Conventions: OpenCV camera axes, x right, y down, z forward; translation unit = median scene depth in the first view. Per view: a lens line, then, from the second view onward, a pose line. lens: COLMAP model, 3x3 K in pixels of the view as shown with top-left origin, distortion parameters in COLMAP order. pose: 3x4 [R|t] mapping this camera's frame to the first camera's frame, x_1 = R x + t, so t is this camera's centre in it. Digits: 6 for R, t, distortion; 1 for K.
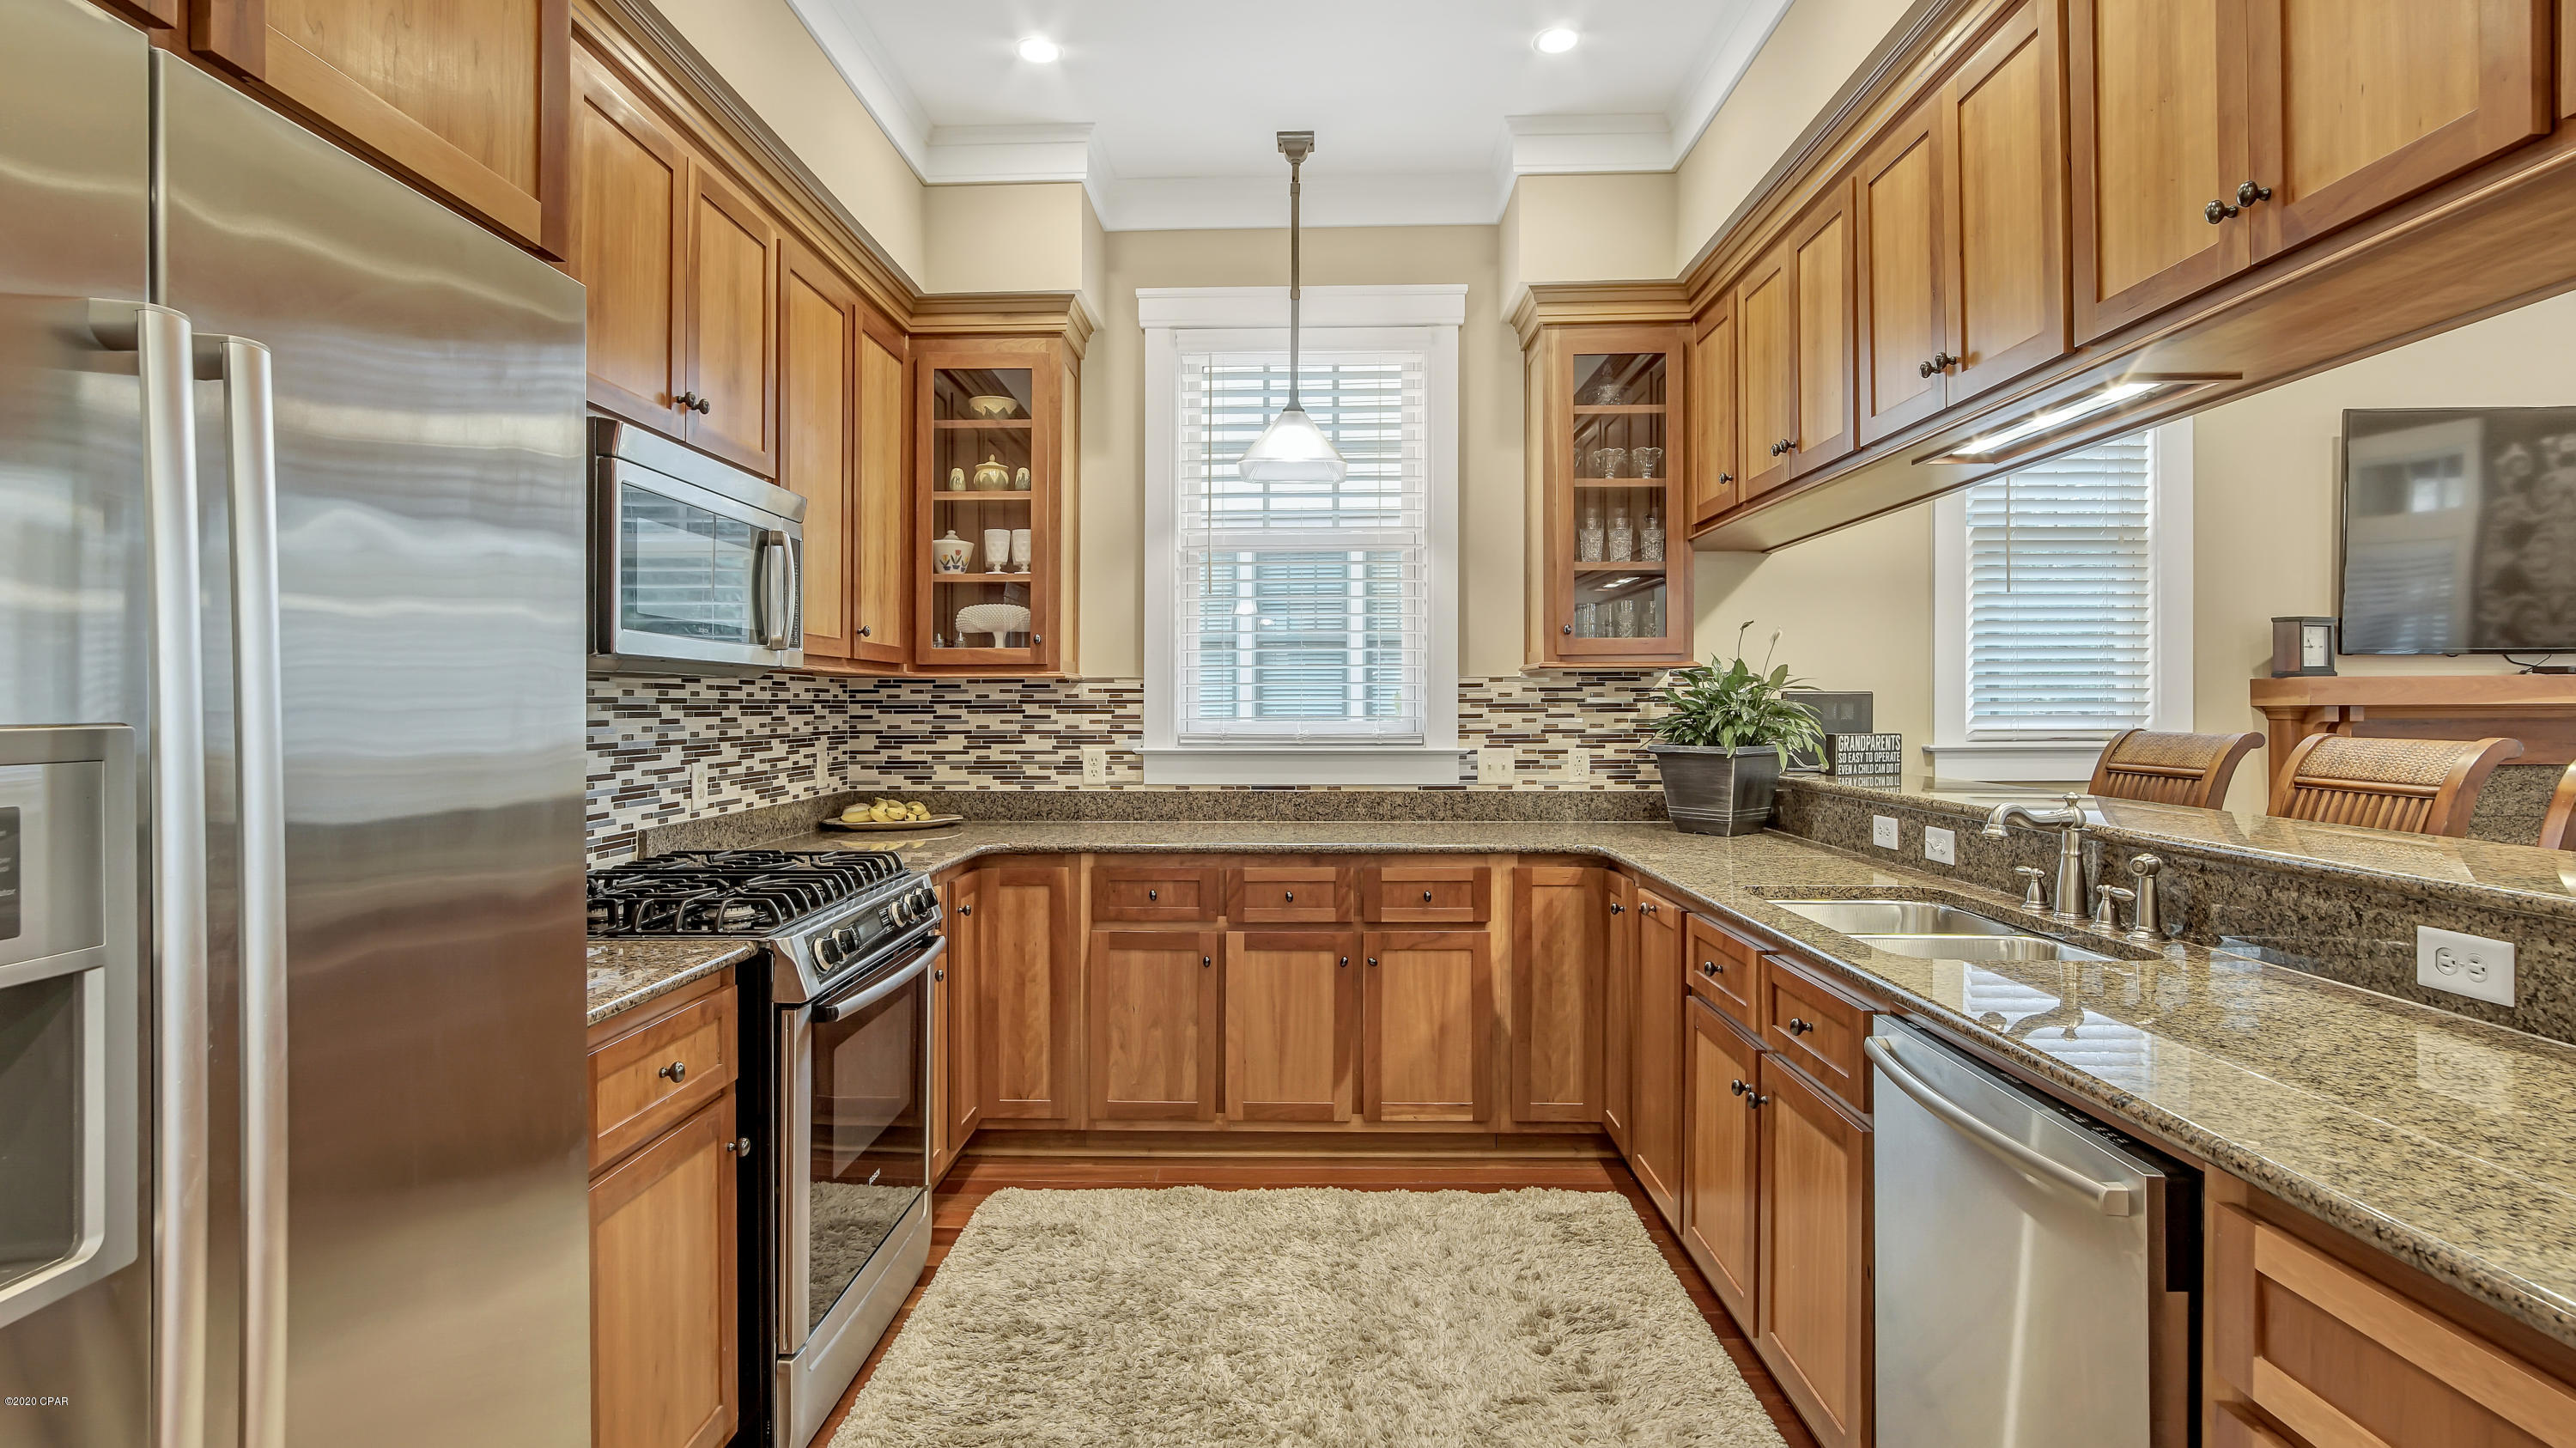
lens RADIAL K [[1211.6, 0, 1270.9], [0, 1211.6, 705.8], [0, 0, 1]] dist [-0.005396, 0.000636]
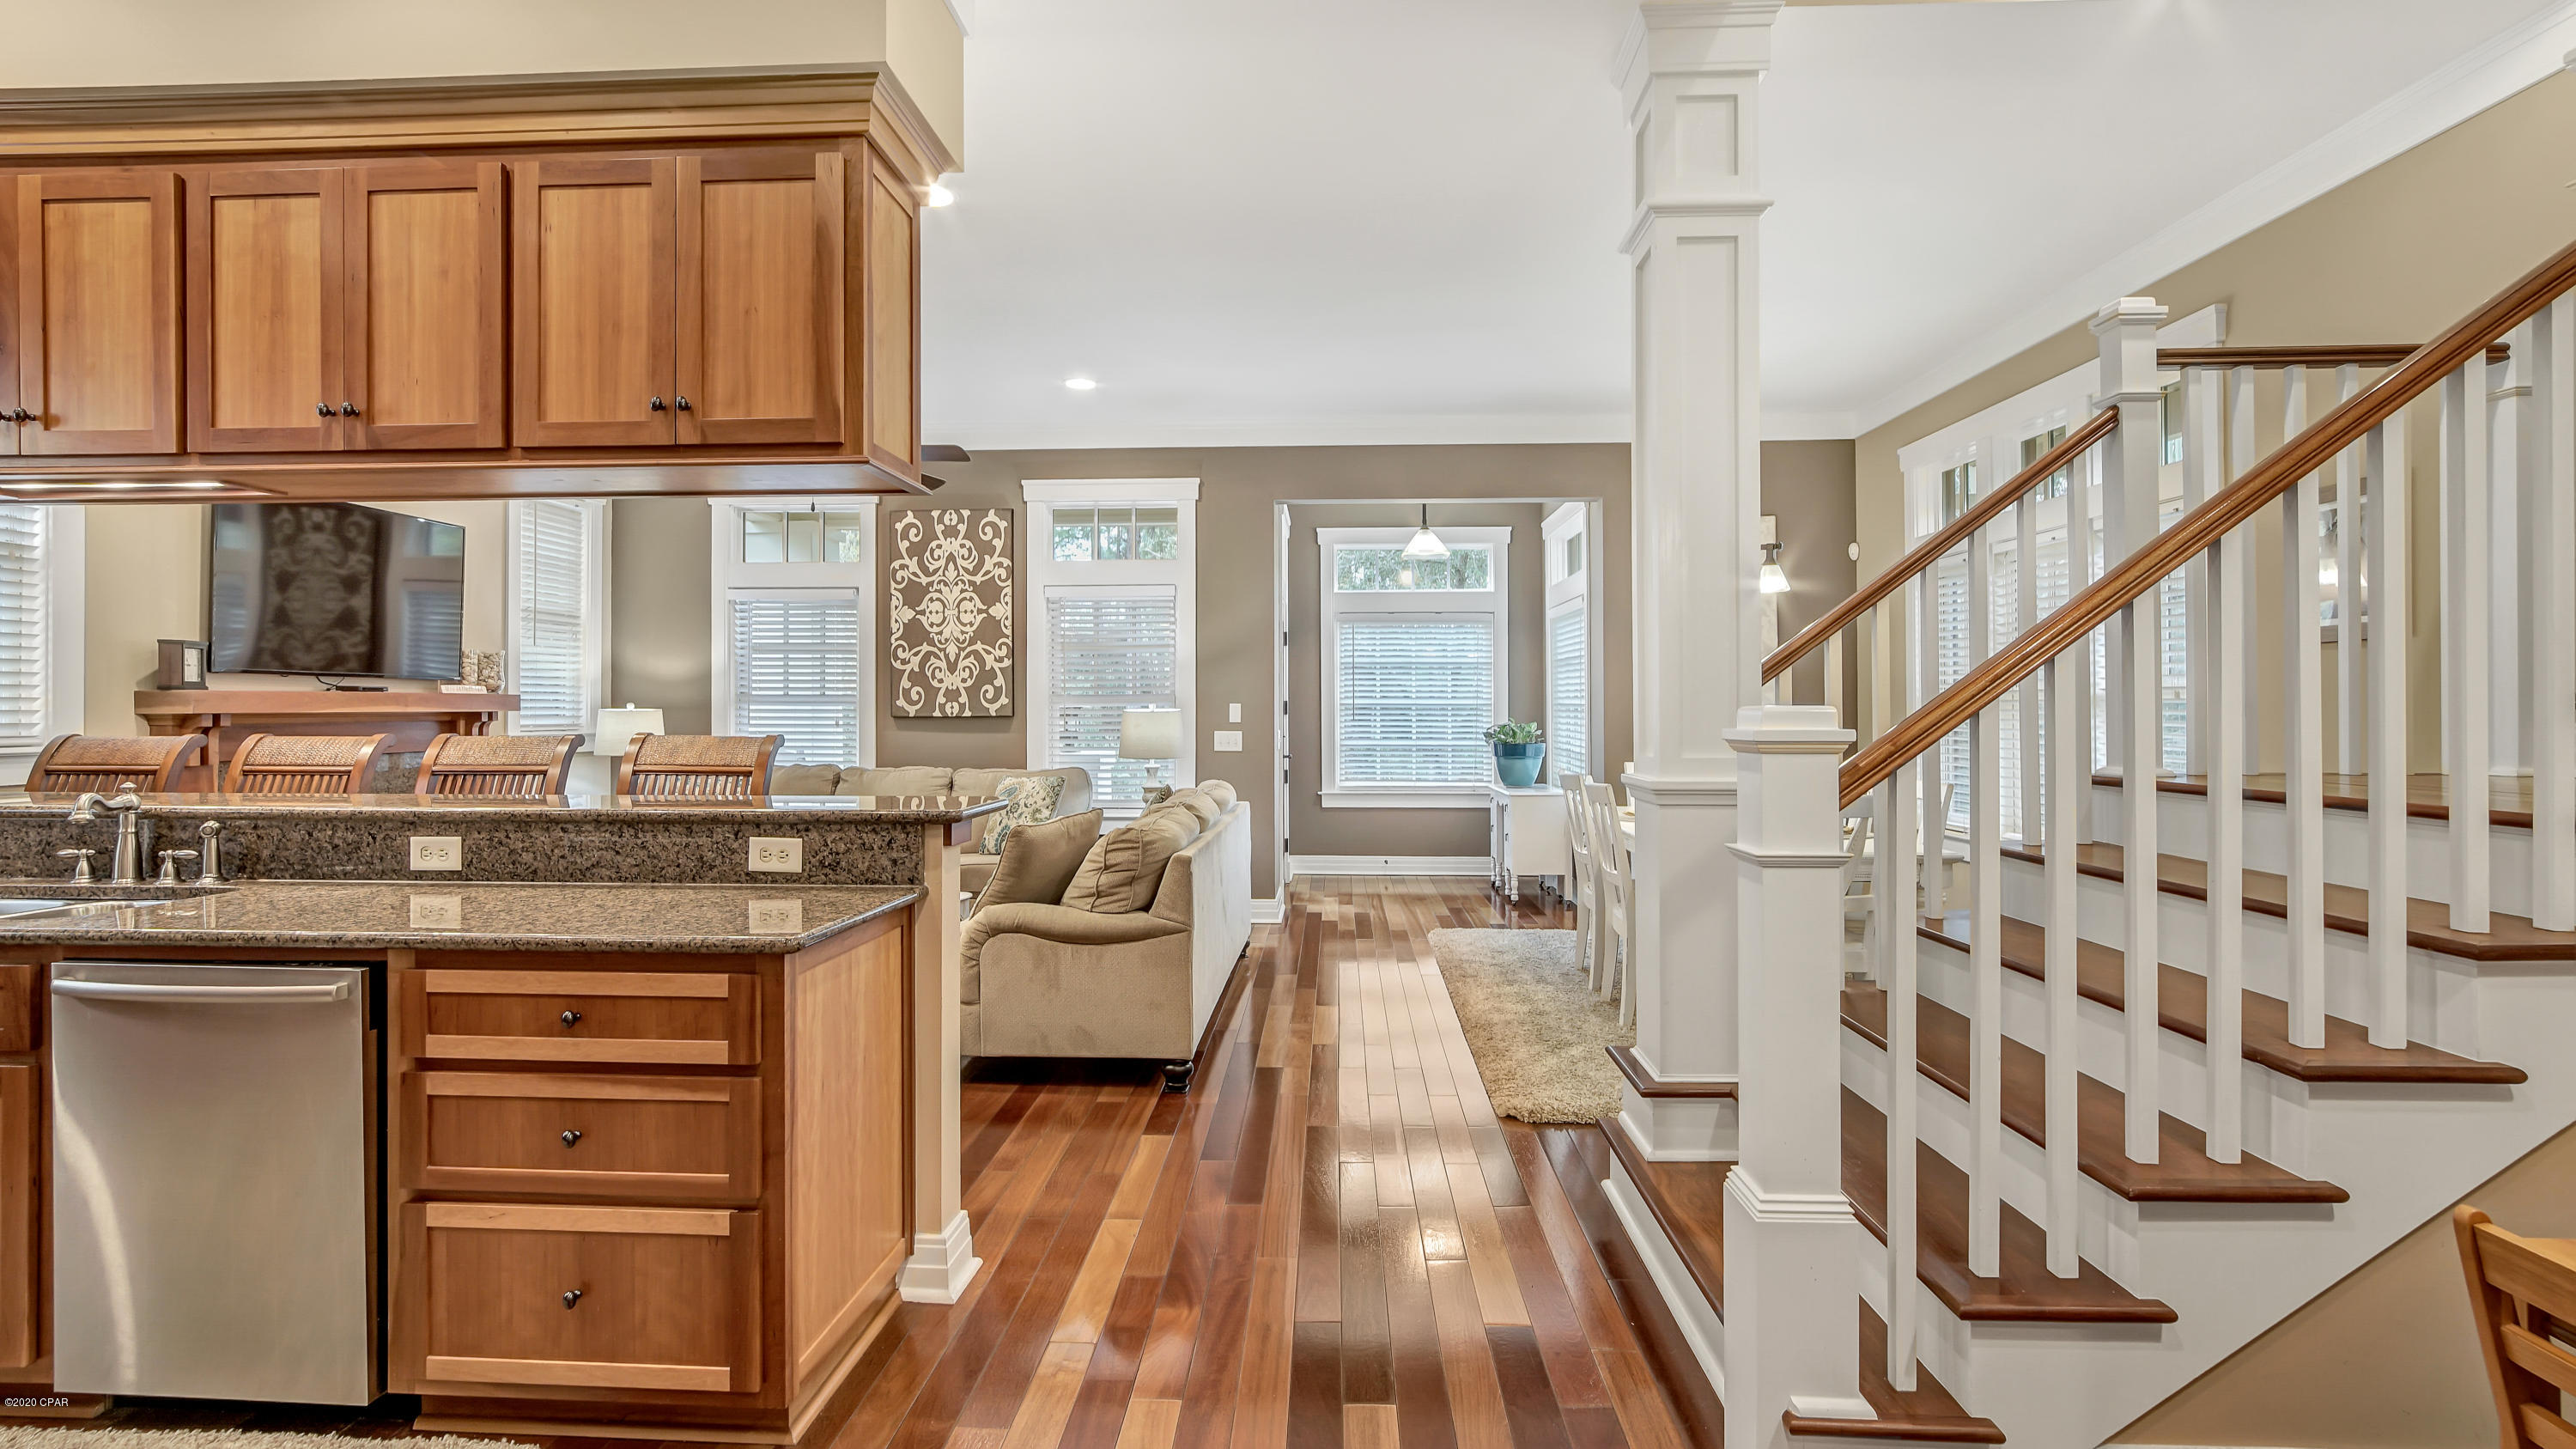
lens RADIAL K [[1211.6, 0, 1272.0], [0, 1211.6, 710.8], [0, 0, 1]] dist [-0.005396, 0.000636]
pose [[0.031734, 0.003154, 0.999491, -0.528030], [-0.000189, 0.999995, -0.003149, 0.000922], [-0.999496, -0.000089, 0.031735, -0.218150]]
